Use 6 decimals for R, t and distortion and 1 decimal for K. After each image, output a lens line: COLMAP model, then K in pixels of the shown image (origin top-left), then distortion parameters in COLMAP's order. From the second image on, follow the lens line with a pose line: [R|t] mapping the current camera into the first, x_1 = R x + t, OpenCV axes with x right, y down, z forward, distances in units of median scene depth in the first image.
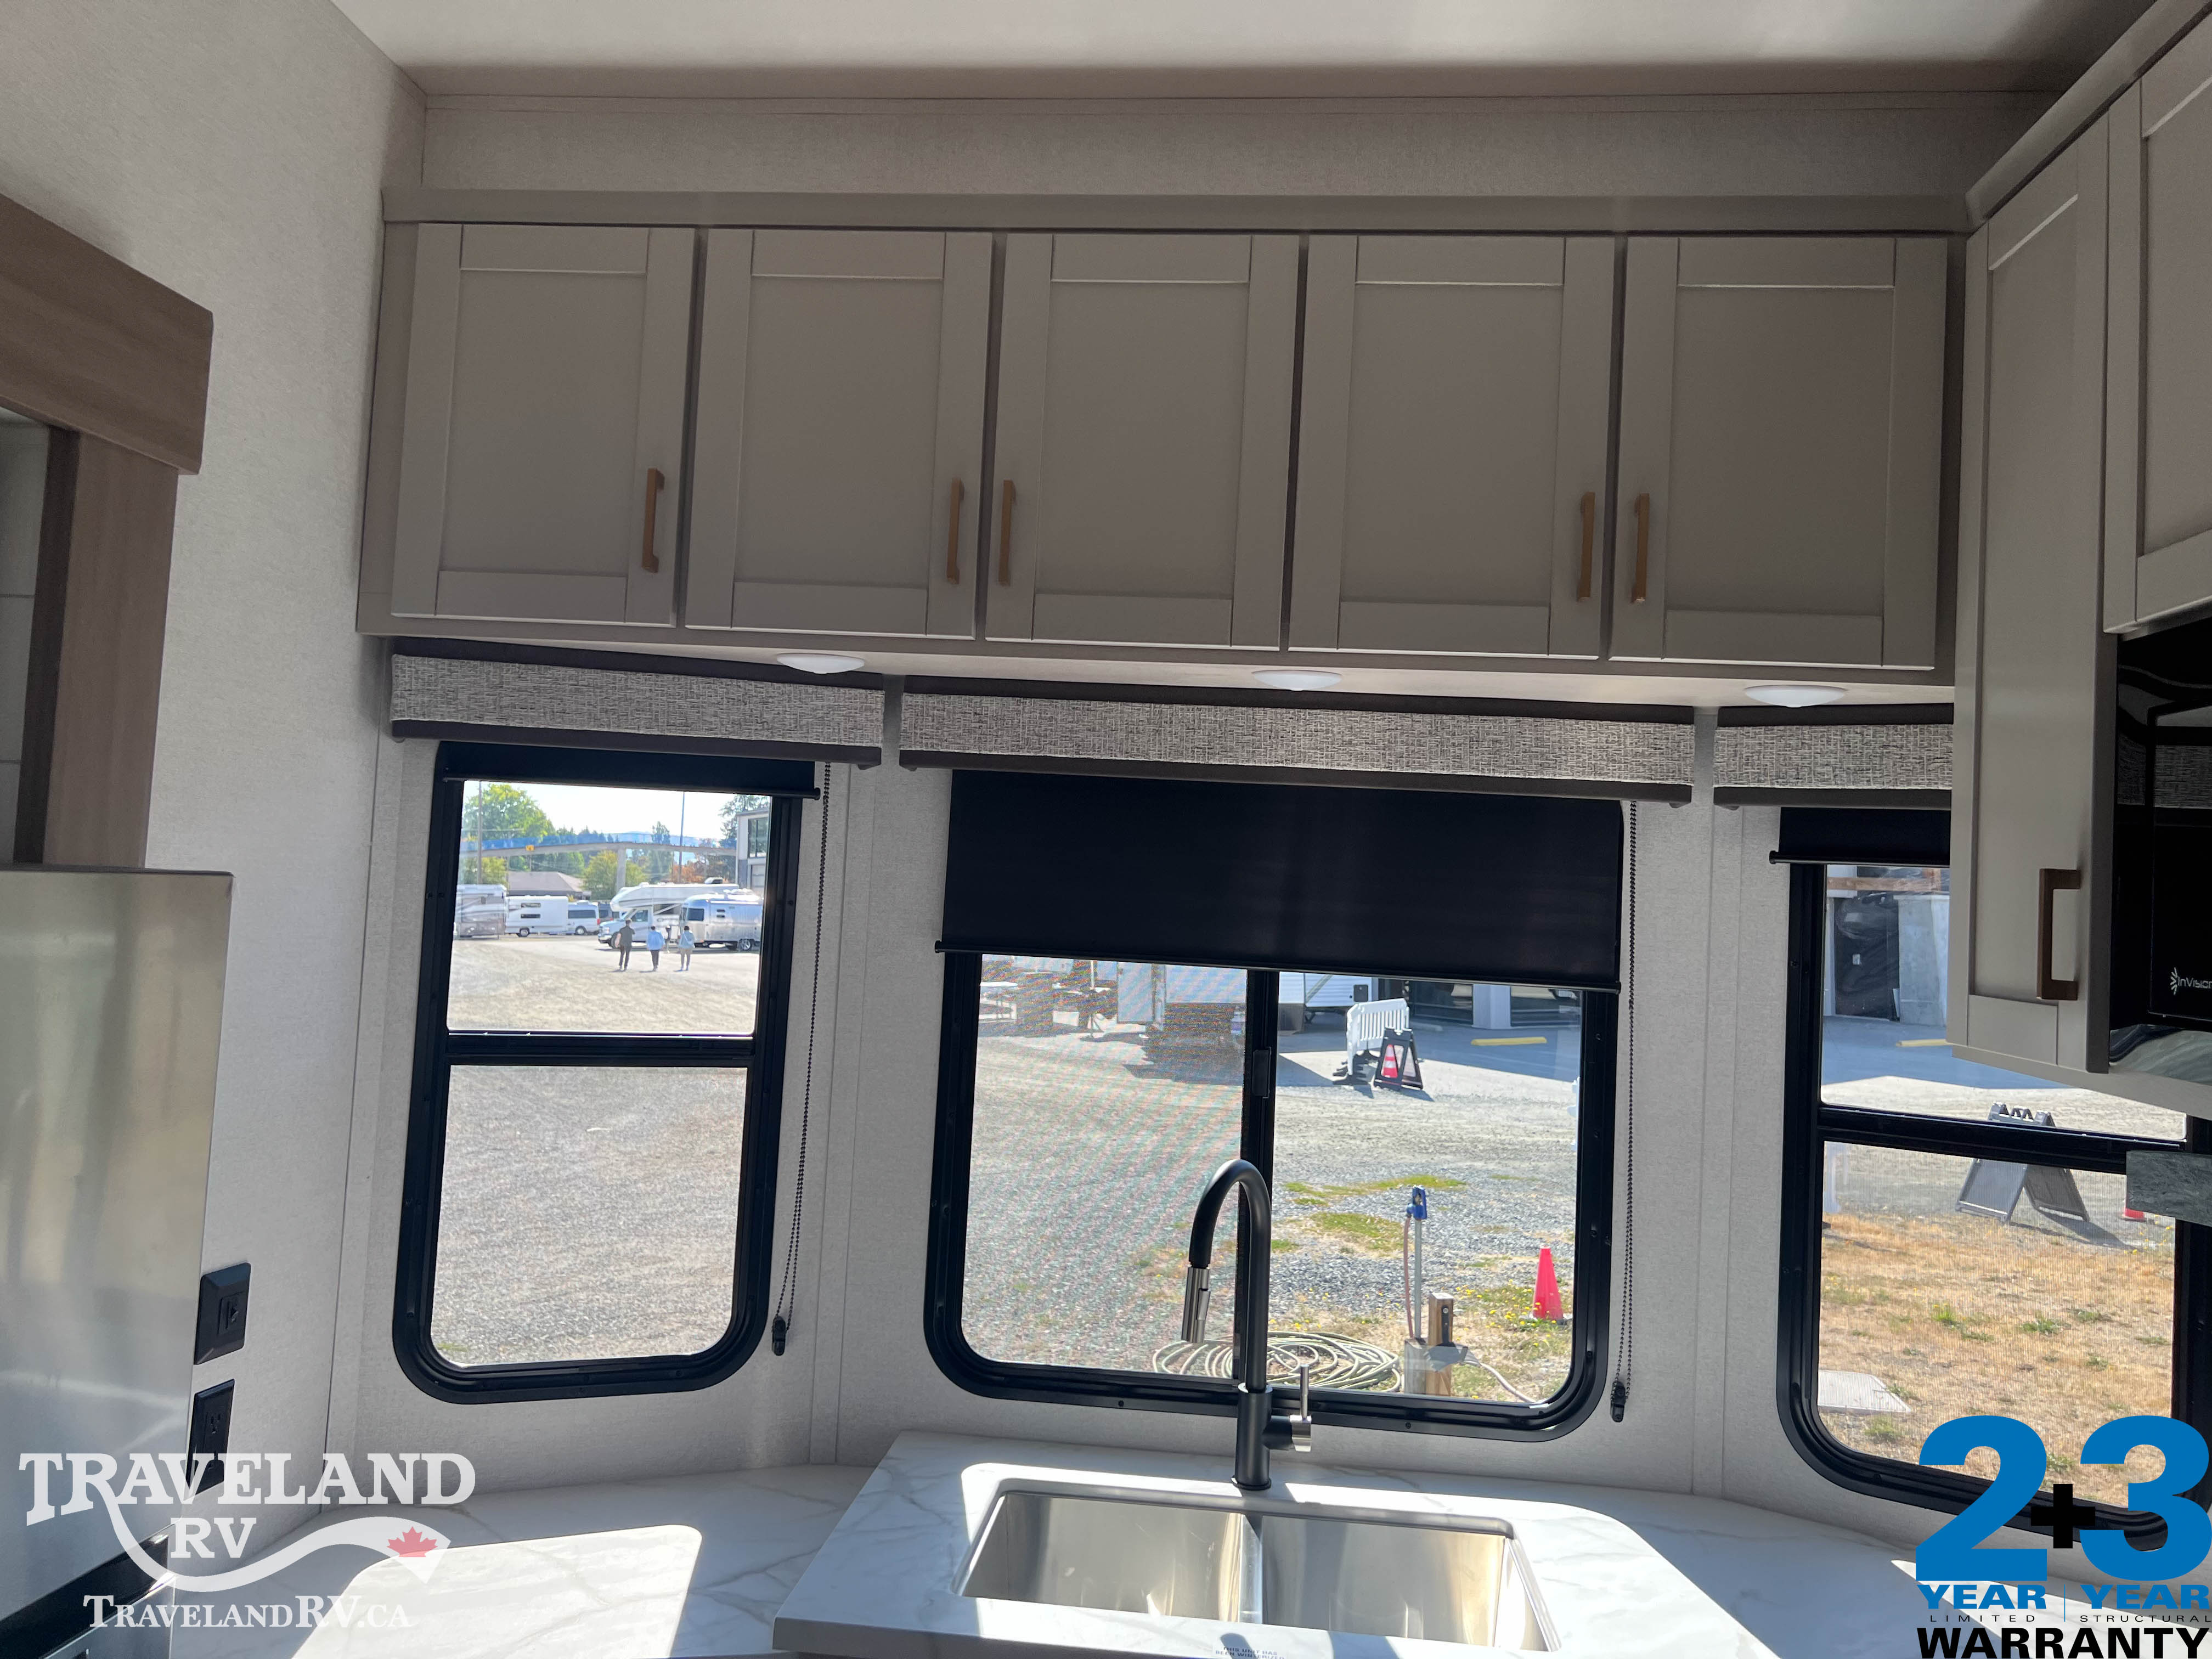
lens RADIAL K [[1666.5, 0, 1104.6], [0, 1666.5, 802.4], [0, 0, 1]] dist [0.043952, -0.052510]
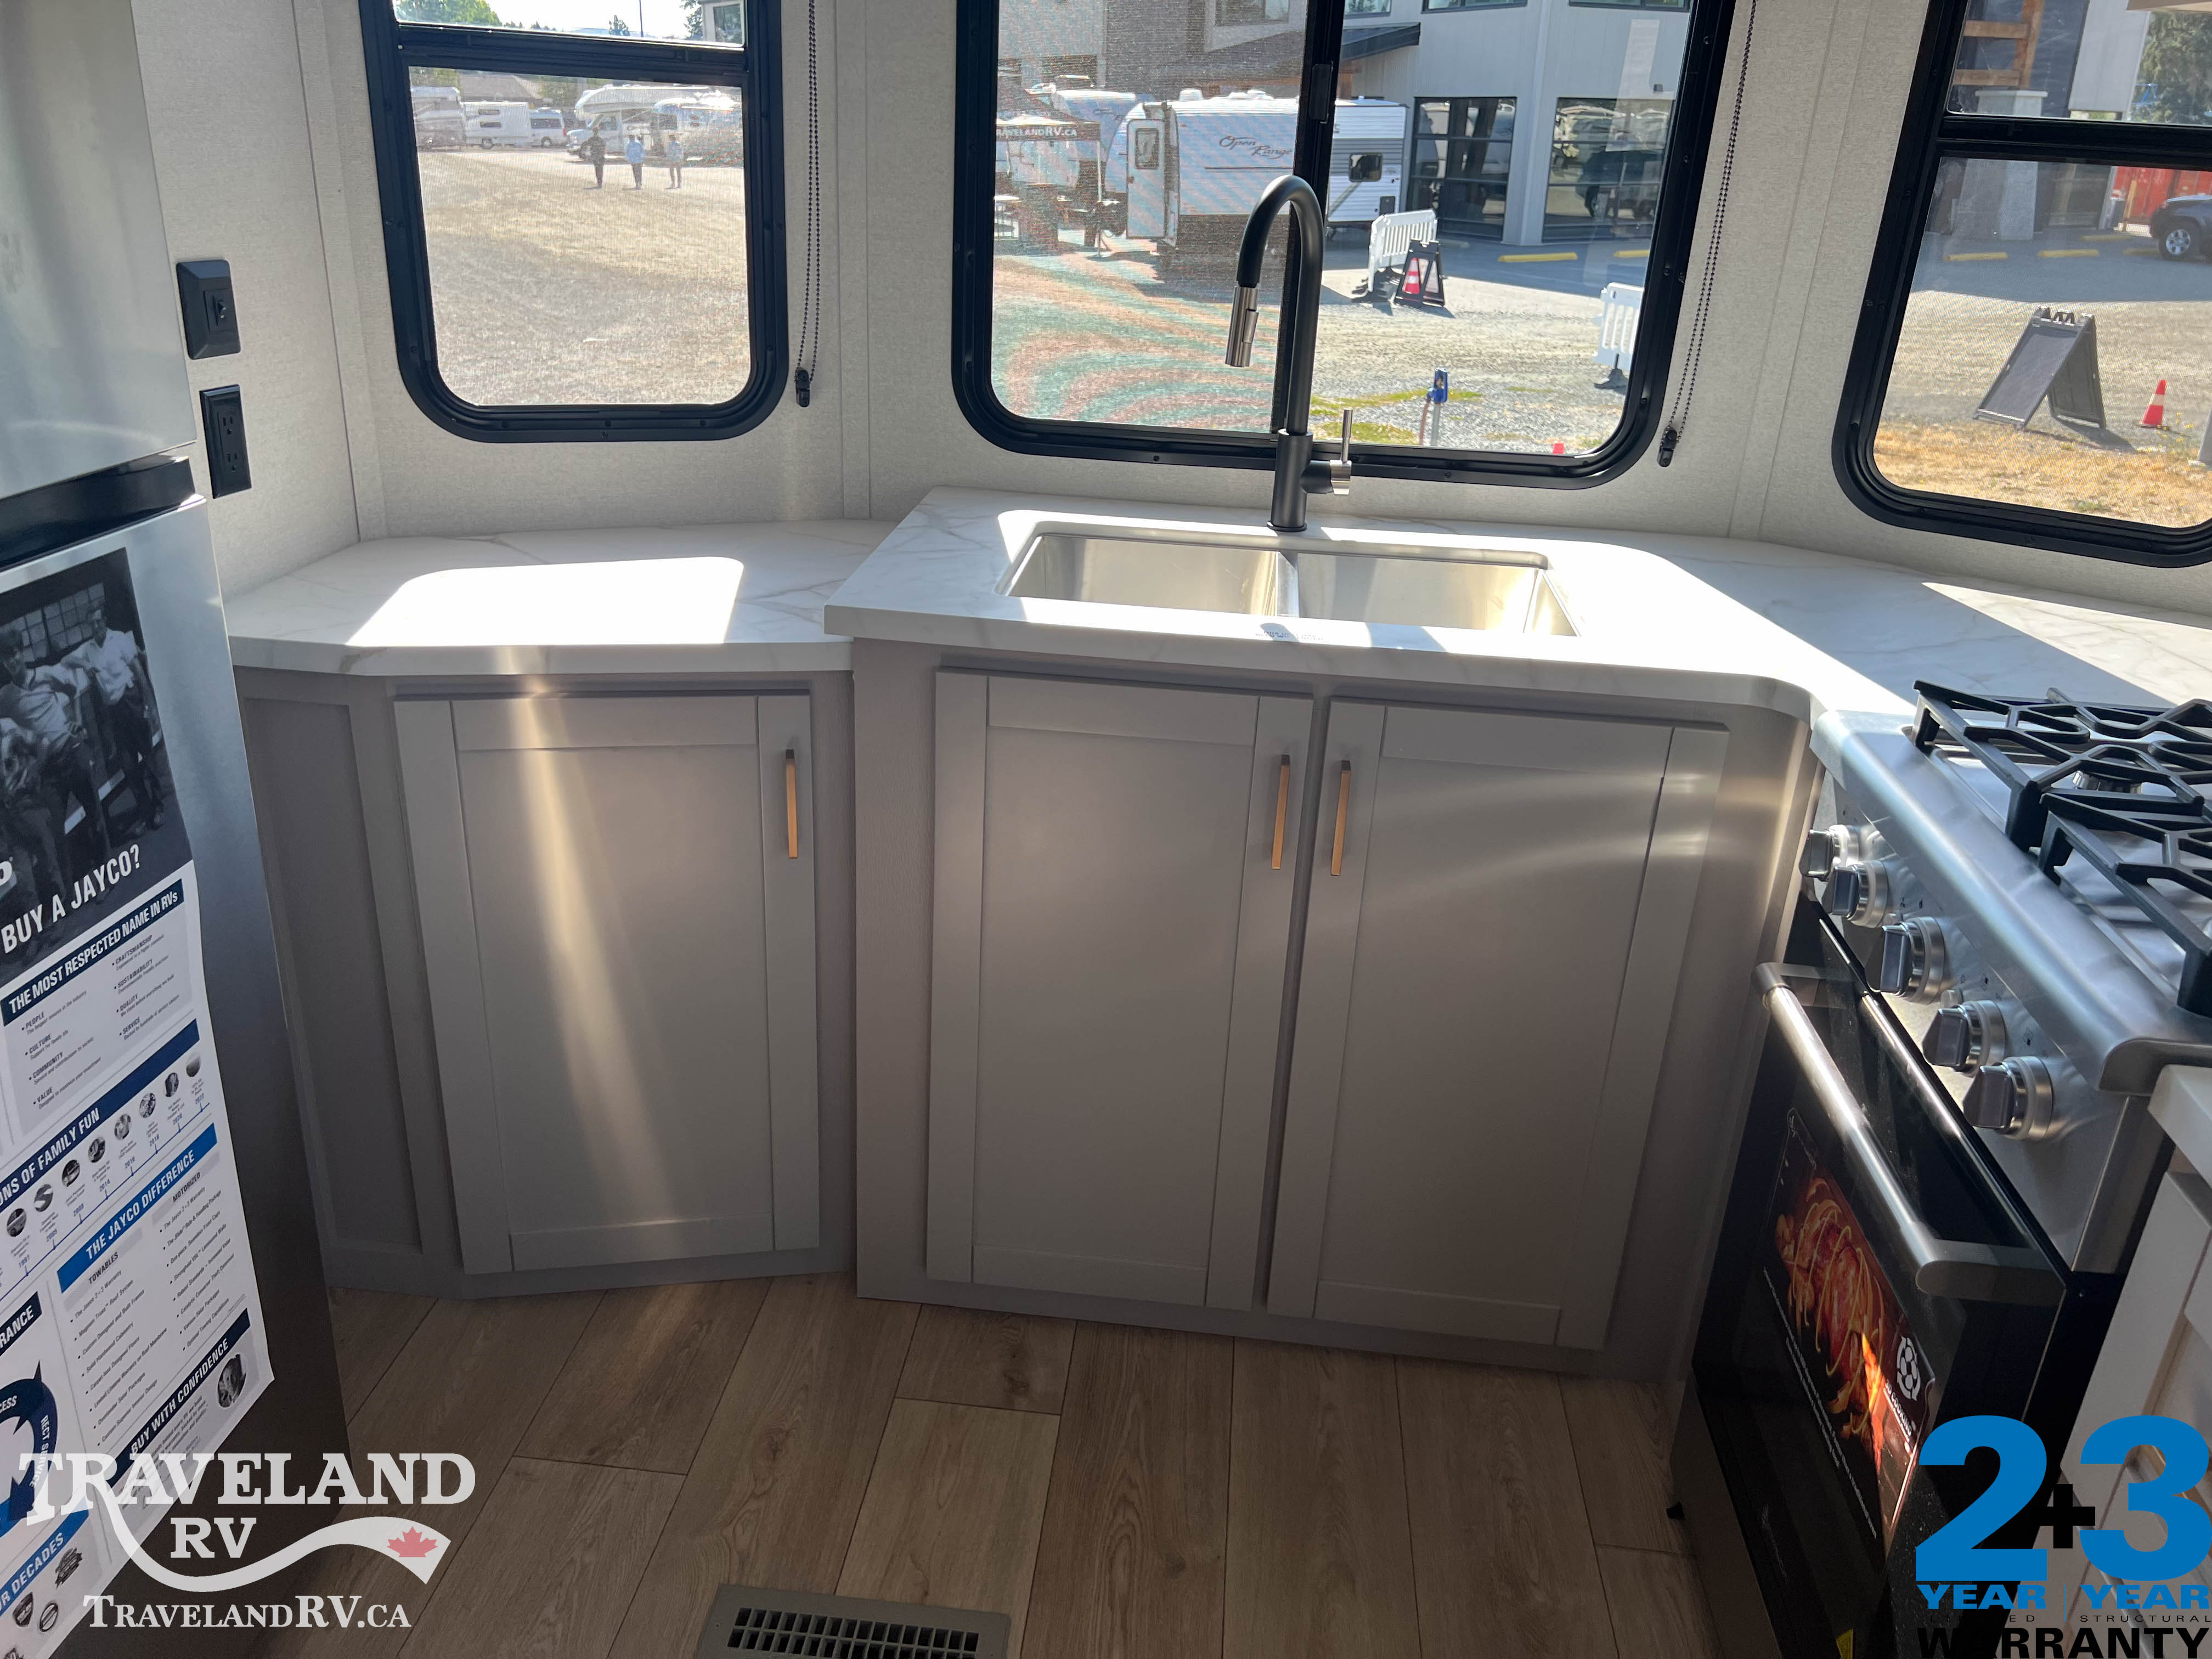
lens RADIAL K [[1666.5, 0, 1106.0], [0, 1666.5, 816.5], [0, 0, 1]] dist [0.043952, -0.052510]
pose [[0.999996, 0.001695, -0.002364, -0.017357], [-0.000482, 0.897896, 0.440207, 0.118468], [0.002869, -0.440204, 0.897893, 0.027923]]
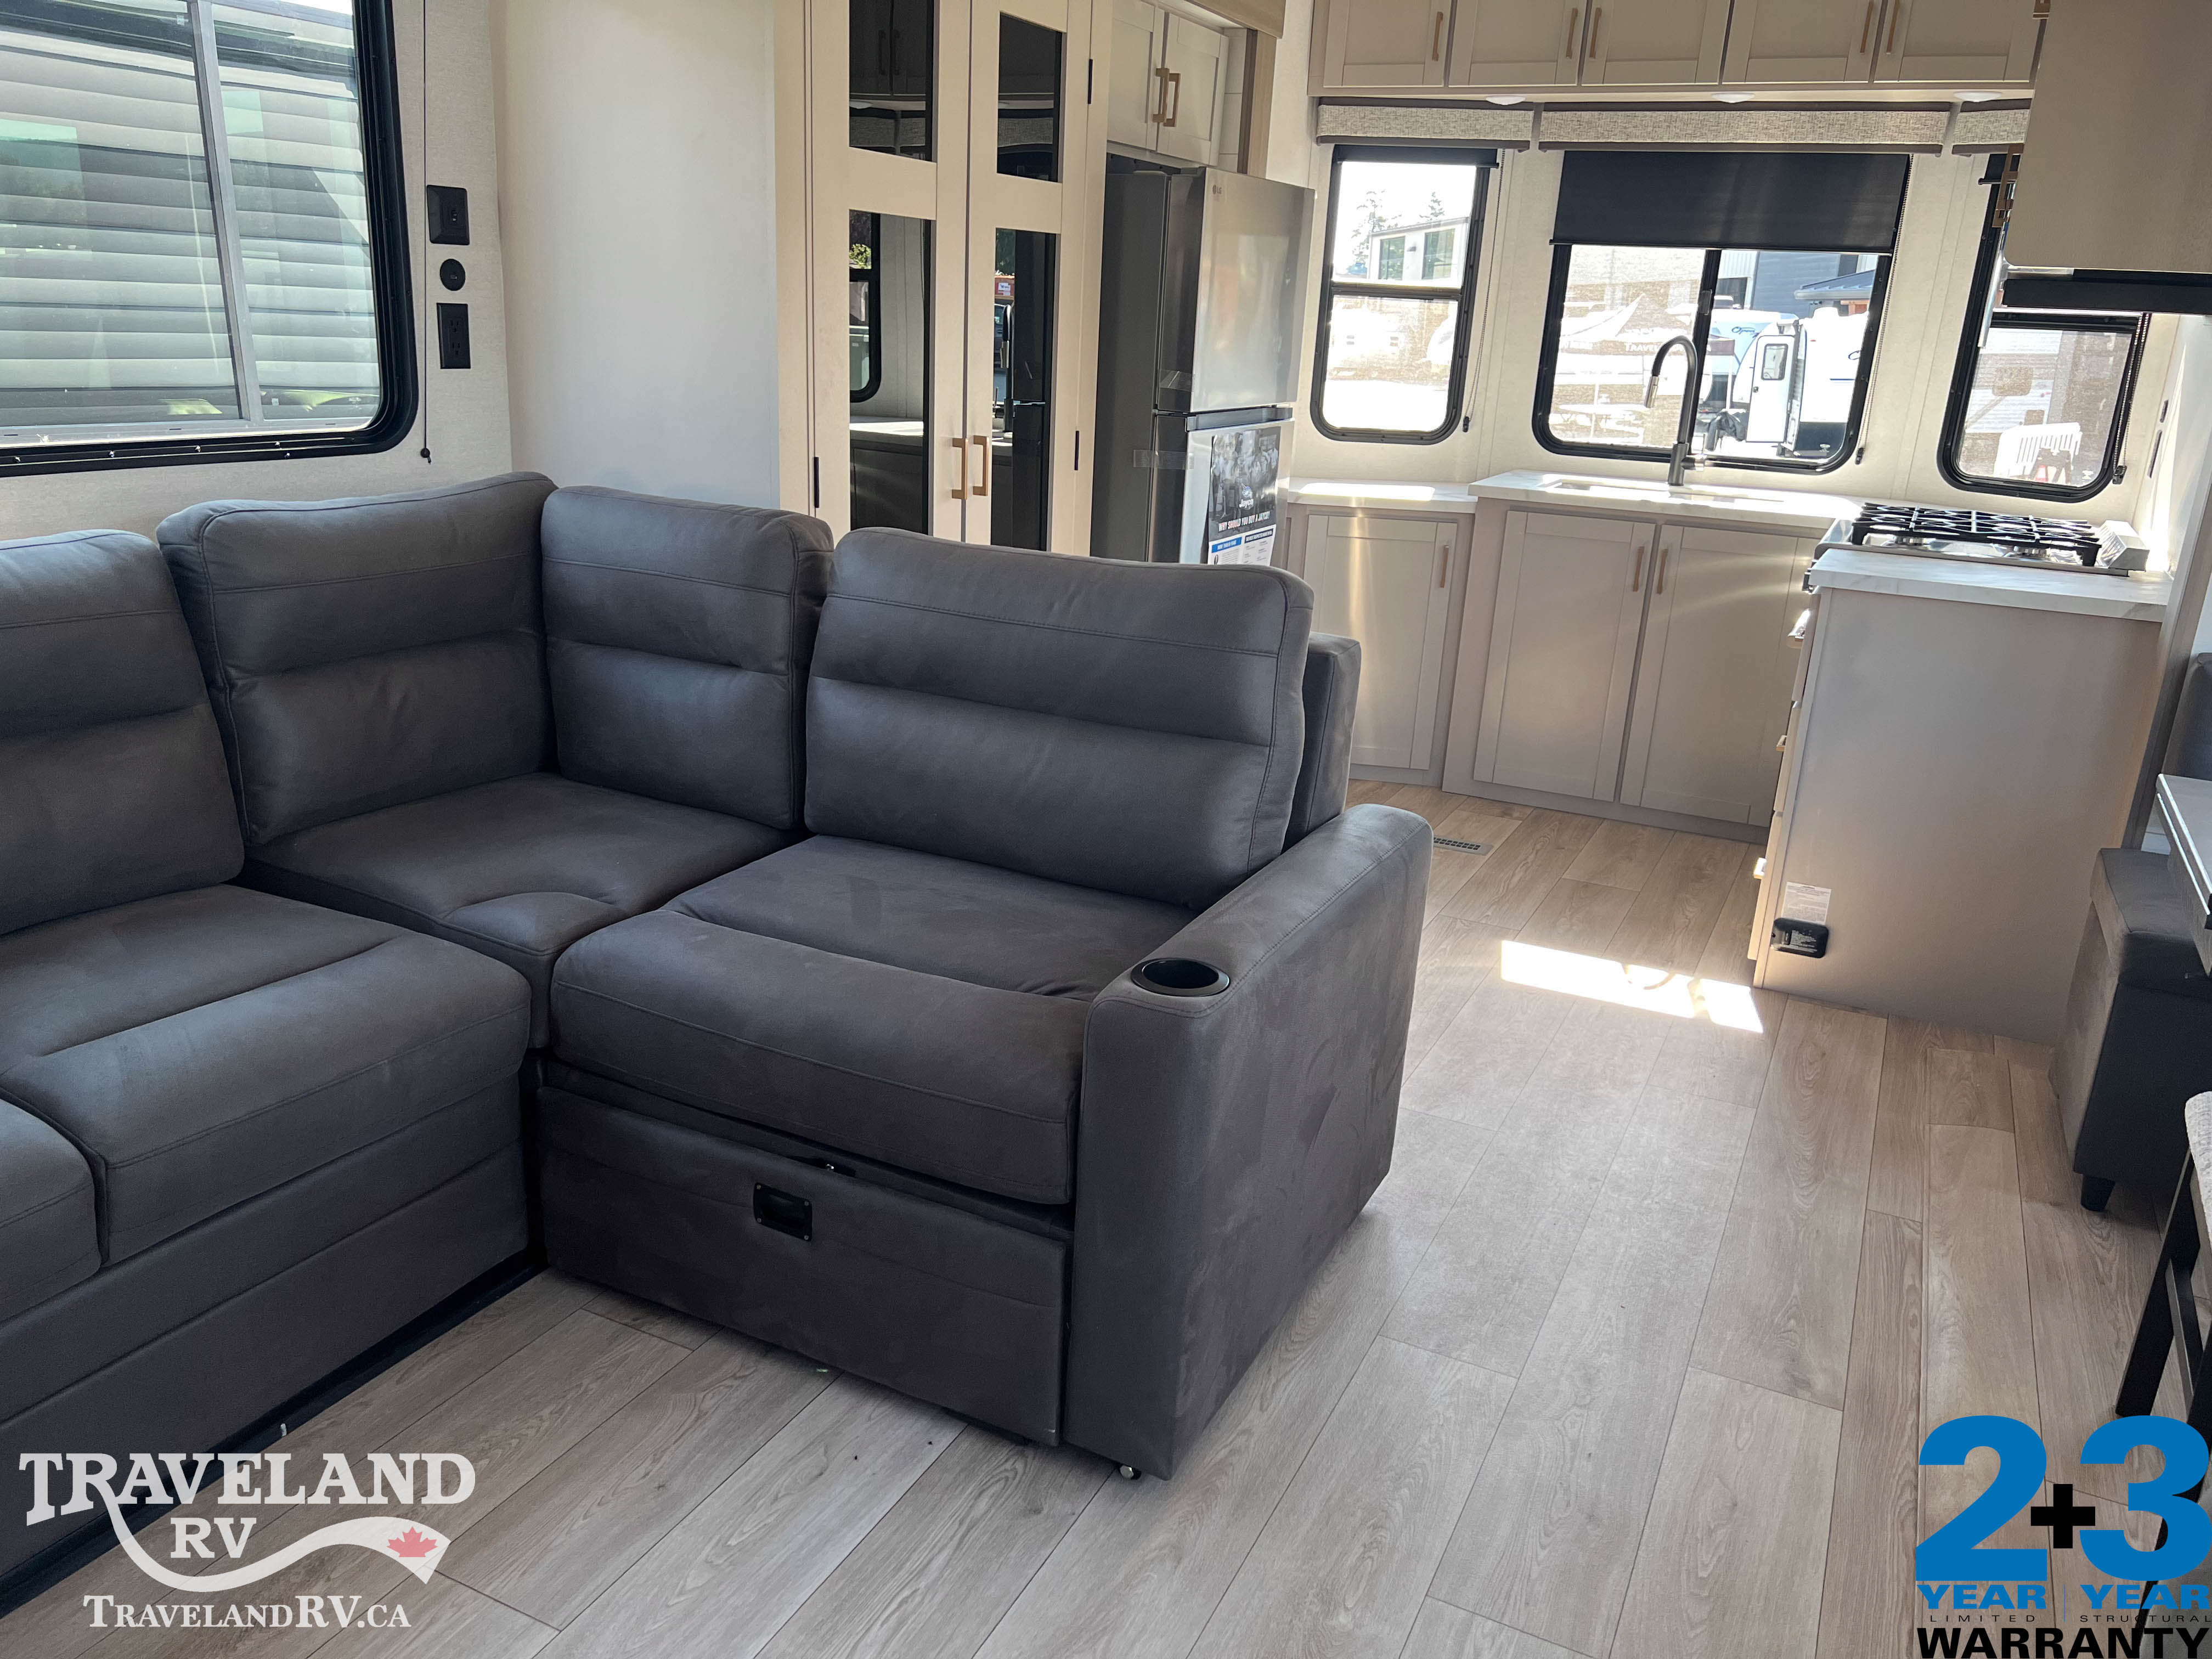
lens RADIAL K [[1666.5, 0, 1100.9], [0, 1666.5, 843.9], [0, 0, 1]] dist [0.043952, -0.052510]
pose [[0.934669, 0.105333, -0.339557, 0.176326], [0.018895, 0.939033, 0.343307, 0.064762], [0.355016, -0.327294, 0.875695, -1.370111]]
